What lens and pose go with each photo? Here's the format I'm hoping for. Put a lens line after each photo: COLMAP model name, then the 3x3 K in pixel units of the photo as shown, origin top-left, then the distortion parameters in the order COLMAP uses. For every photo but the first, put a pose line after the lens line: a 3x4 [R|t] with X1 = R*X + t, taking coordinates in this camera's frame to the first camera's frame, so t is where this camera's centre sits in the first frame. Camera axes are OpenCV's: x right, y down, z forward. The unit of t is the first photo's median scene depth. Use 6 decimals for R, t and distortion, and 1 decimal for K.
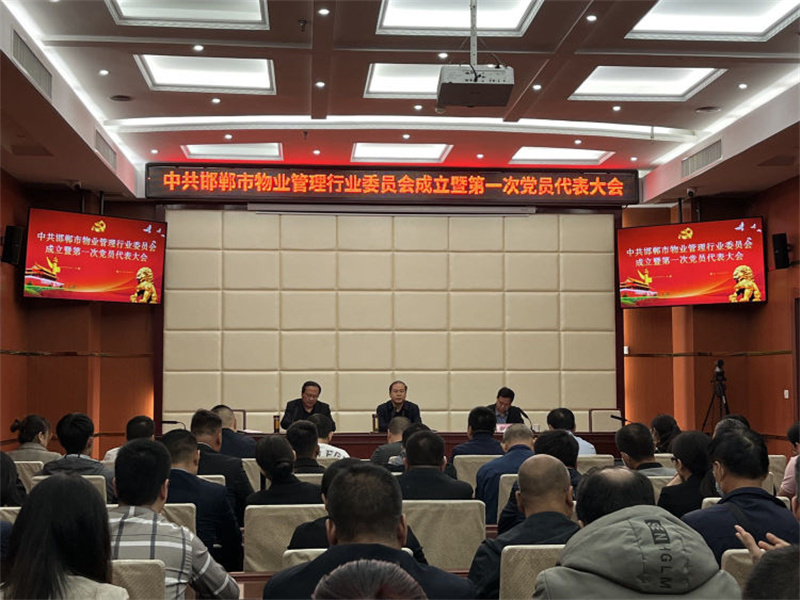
lens RADIAL K [[1143.0, 0, 400.1], [0, 1143.0, 300.2], [0, 0, 1]] dist [0.023502, 0.000000]
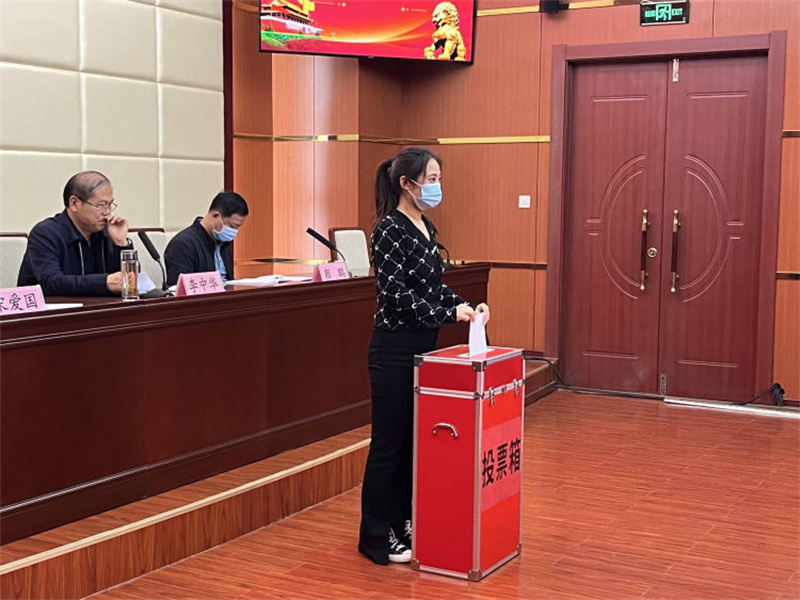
lens RADIAL K [[1143.0, 0, 400.4], [0, 1143.0, 300.0], [0, 0, 1]] dist [0.023502, 0.000000]
pose [[0.555528, -0.071160, 0.828447, -0.260242], [-0.074080, 0.988133, 0.134553, 0.050240], [-0.828191, -0.136119, 0.543664, 0.646473]]
